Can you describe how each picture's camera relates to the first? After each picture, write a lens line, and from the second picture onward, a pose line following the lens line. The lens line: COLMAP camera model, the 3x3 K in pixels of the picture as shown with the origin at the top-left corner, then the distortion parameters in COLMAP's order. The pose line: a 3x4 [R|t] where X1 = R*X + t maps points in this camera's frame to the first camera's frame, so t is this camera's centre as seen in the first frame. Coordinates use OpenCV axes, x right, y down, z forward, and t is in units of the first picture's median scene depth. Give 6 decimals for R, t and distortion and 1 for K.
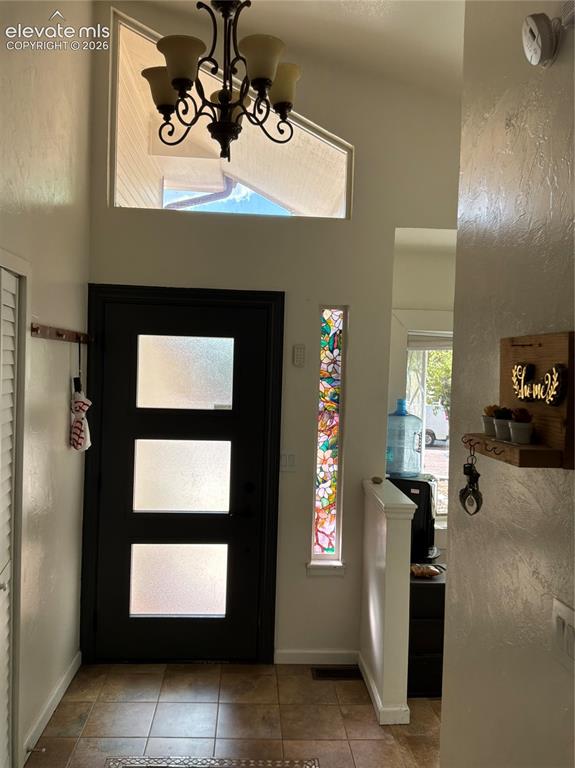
lens RADIAL K [[627.9, 0, 303.8], [0, 627.9, 390.2], [0, 0, 1]] dist [0.058465, -0.030790]
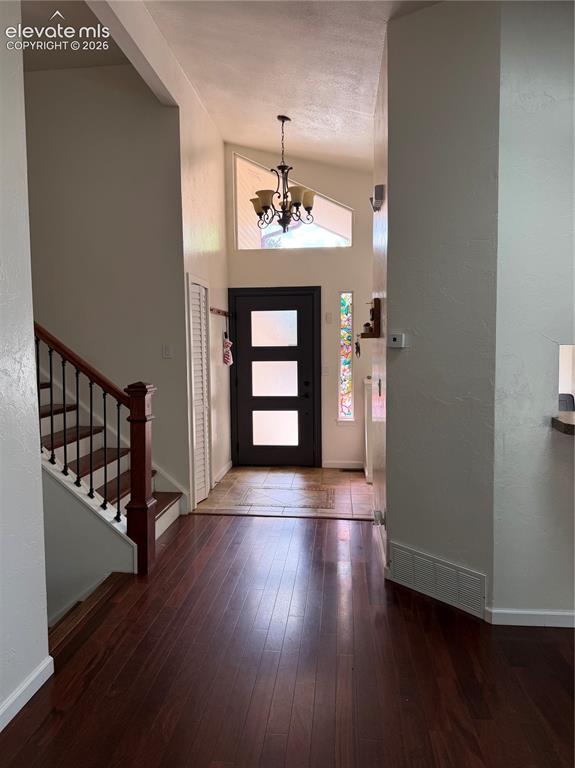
lens RADIAL K [[543.0, 0, 291.3], [0, 543.0, 380.7], [0, 0, 1]] dist [0.047726, -0.056766]
pose [[0.982600, -0.030996, -0.183131, 0.189184], [0.036624, 0.998953, 0.027428, 0.096370], [0.182089, -0.033658, 0.982706, -0.751362]]
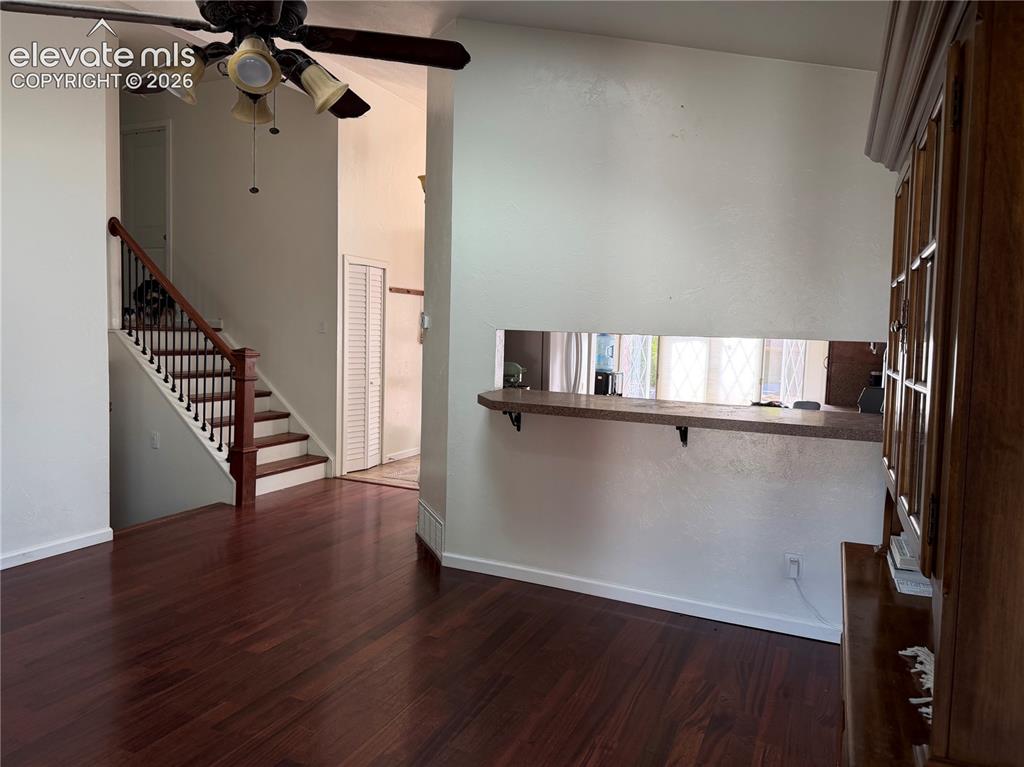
lens RADIAL K [[724.0, 0, 508.5], [0, 724.0, 383.4], [0, 0, 1]] dist [0.047726, -0.056766]
pose [[0.868908, 0.027038, -0.494235, 1.032811], [-0.015555, 0.999505, 0.027332, 0.139585], [0.494730, -0.016061, 0.868899, -0.933271]]
